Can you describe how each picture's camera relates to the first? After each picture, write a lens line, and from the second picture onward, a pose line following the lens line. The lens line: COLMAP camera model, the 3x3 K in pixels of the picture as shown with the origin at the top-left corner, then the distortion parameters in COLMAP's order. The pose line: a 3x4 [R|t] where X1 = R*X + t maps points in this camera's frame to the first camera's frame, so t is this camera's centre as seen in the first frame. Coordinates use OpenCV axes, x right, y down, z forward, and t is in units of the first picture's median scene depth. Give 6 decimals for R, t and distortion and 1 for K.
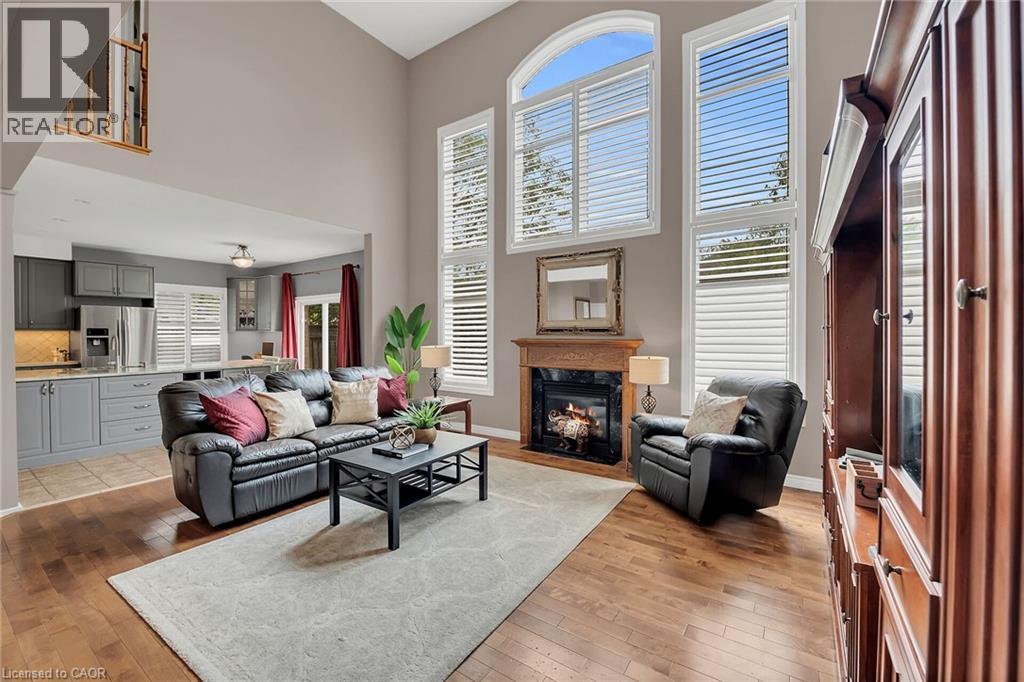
lens RADIAL K [[419.8, 0, 512.6], [0, 419.8, 339.3], [0, 0, 1]] dist [0.000505, 0.000030]
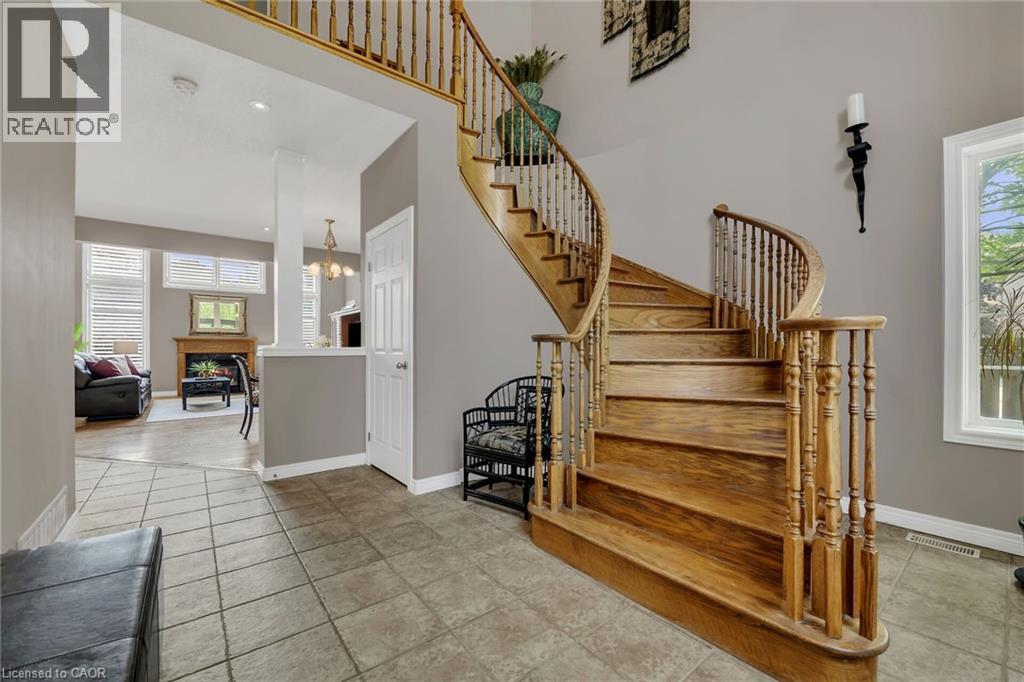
lens RADIAL K [[419.8, 0, 513.7], [0, 419.8, 343.1], [0, 0, 1]] dist [0.000505, 0.000030]
pose [[0.305794, 0.001539, 0.952097, -1.256604], [0.005082, 0.999982, -0.003249, 0.035453], [-0.952084, 0.005832, 0.305780, -0.903126]]
